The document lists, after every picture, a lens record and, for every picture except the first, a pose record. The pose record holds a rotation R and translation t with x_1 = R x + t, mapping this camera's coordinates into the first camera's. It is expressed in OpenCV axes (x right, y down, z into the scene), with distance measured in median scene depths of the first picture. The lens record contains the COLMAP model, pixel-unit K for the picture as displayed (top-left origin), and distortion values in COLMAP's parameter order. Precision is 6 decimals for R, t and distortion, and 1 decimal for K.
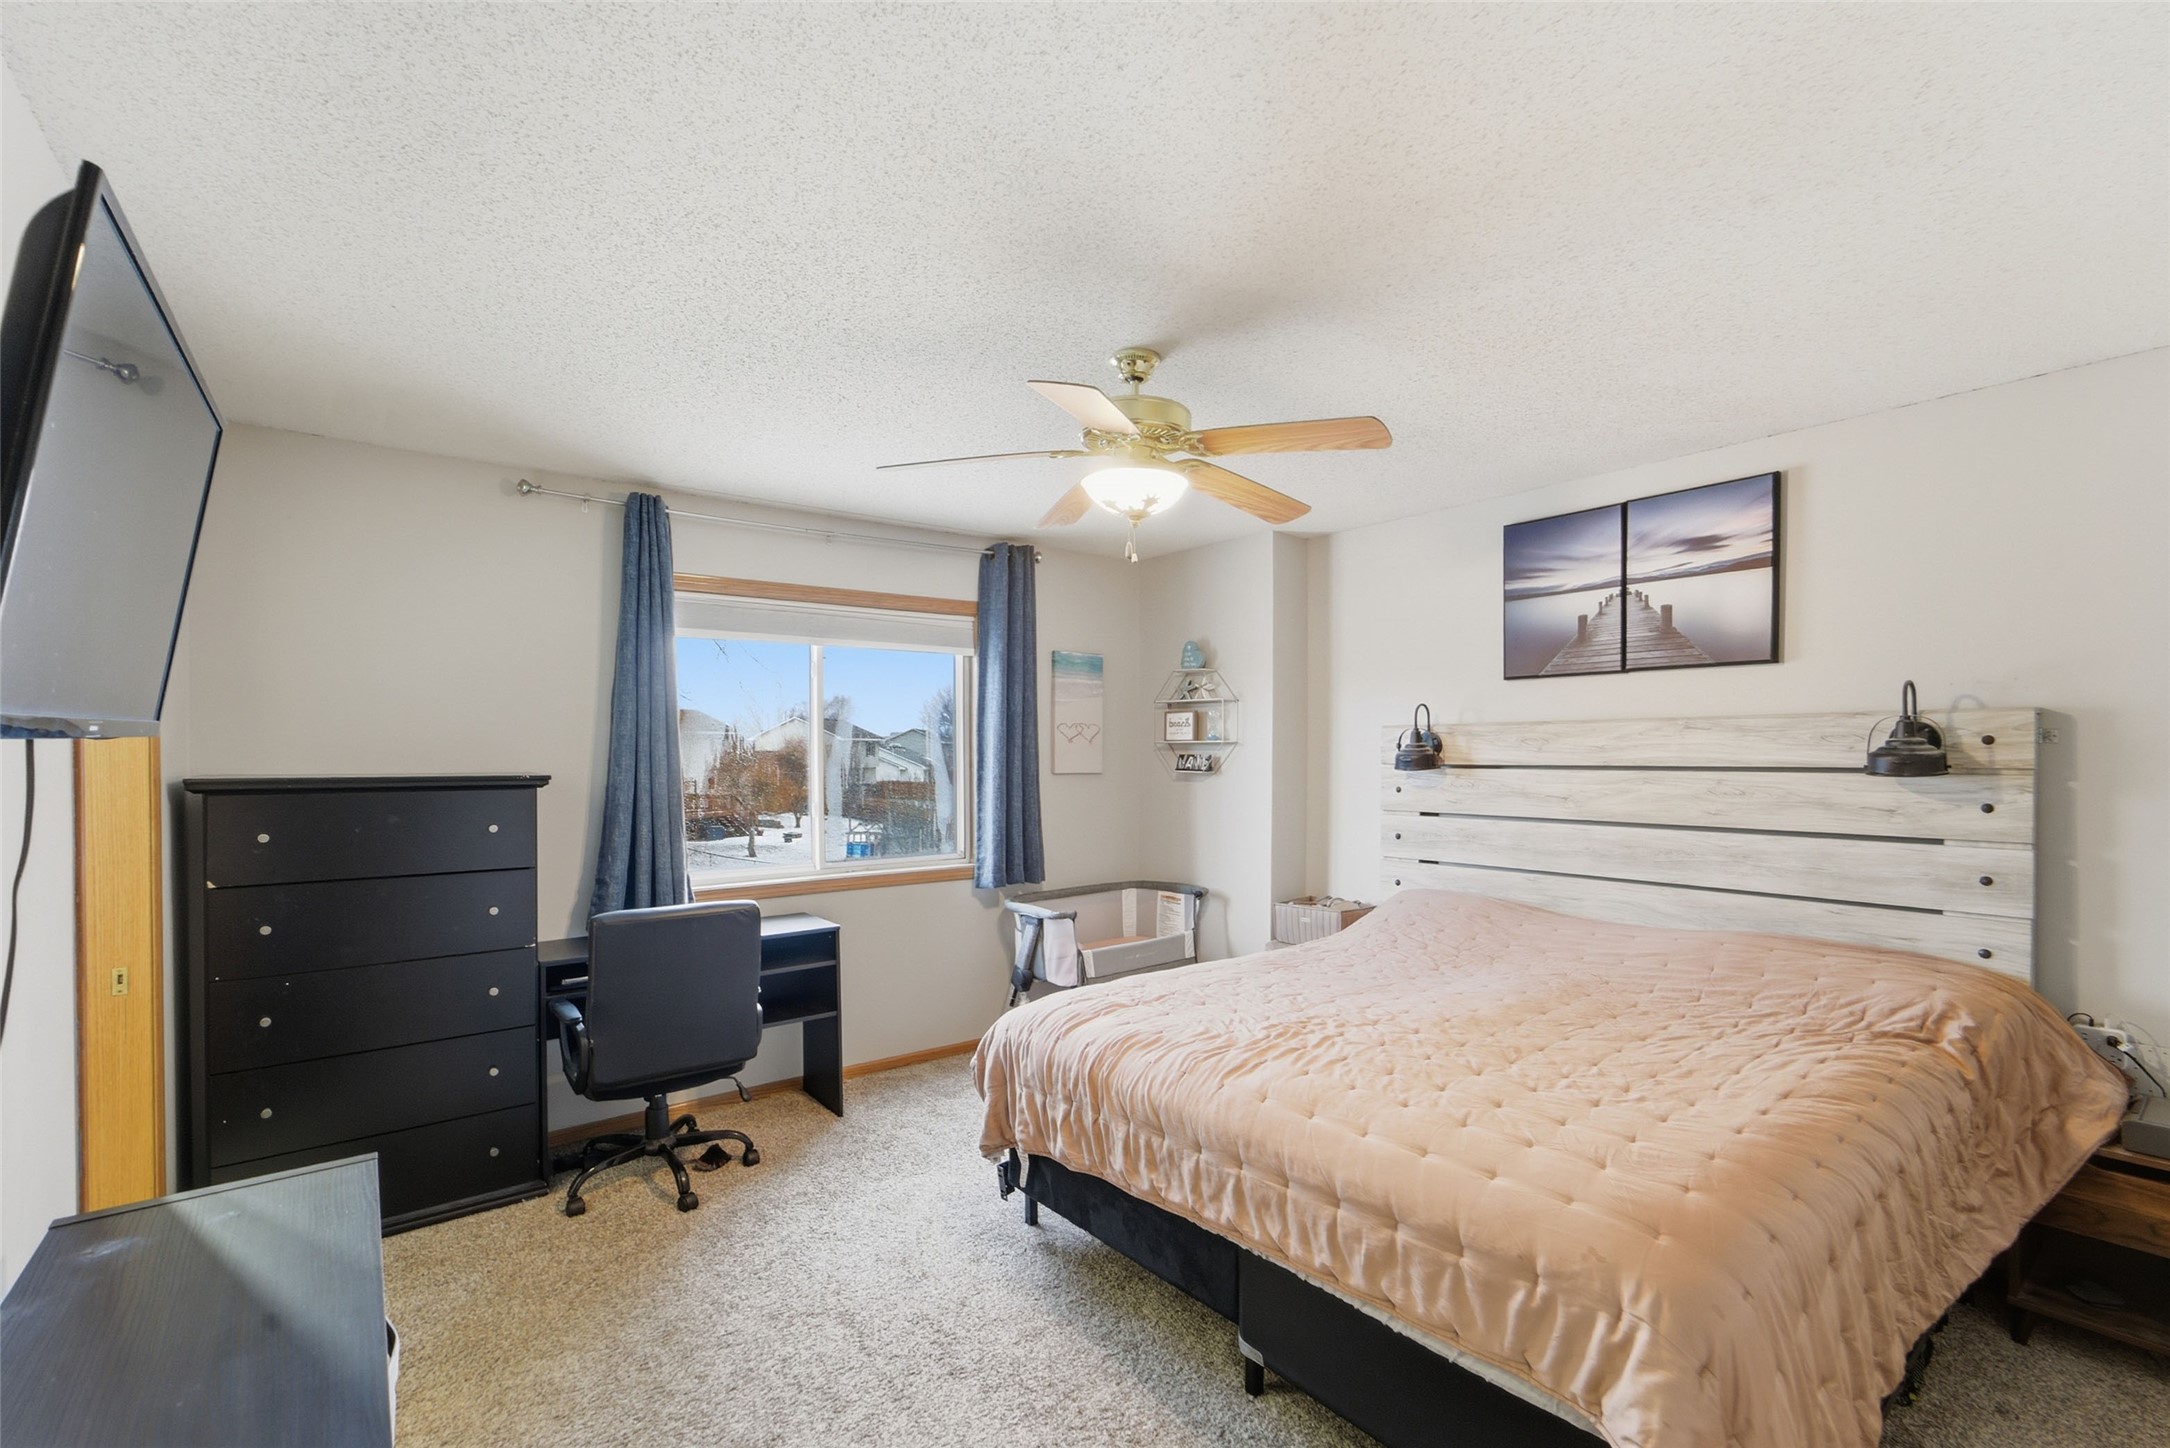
lens RADIAL K [[908.1, 0, 1058.6], [0, 908.1, 762.3], [0, 0, 1]] dist [-0.004407, 0.001689]
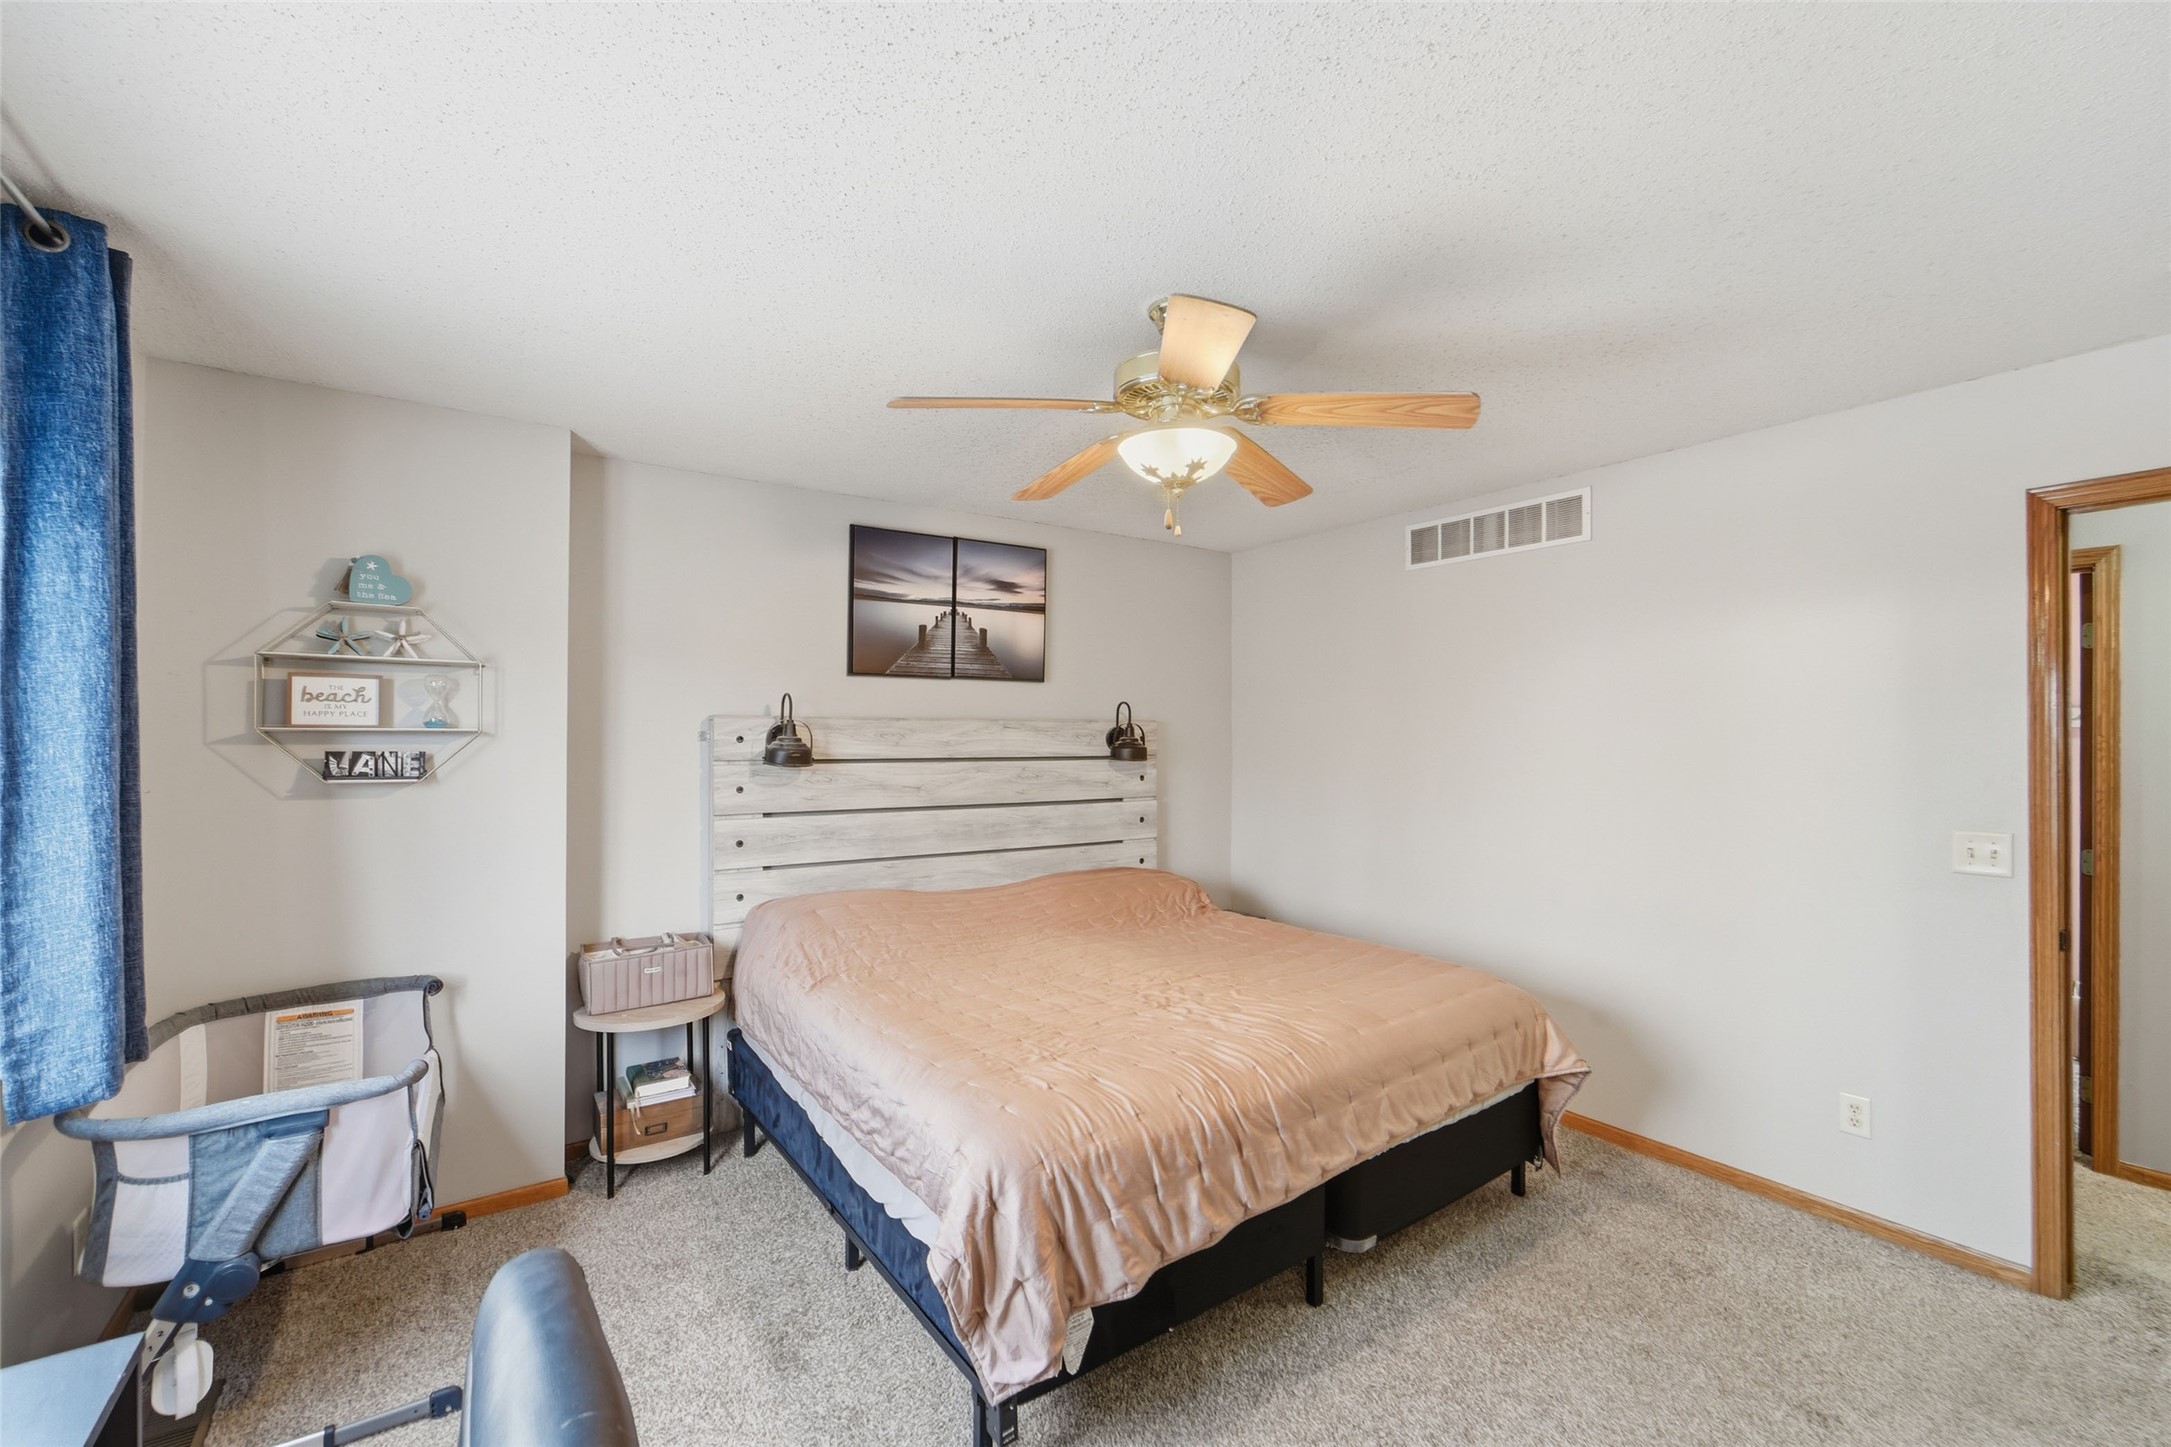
lens RADIAL K [[908.5, 0, 1084.4], [0, 908.5, 717.4], [0, 0, 1]] dist [-0.004407, 0.001689]
pose [[0.107328, 0.031598, 0.993721, -0.543071], [0.014593, 0.999337, -0.033352, -0.005994], [-0.994117, 0.018081, 0.106796, 0.702961]]
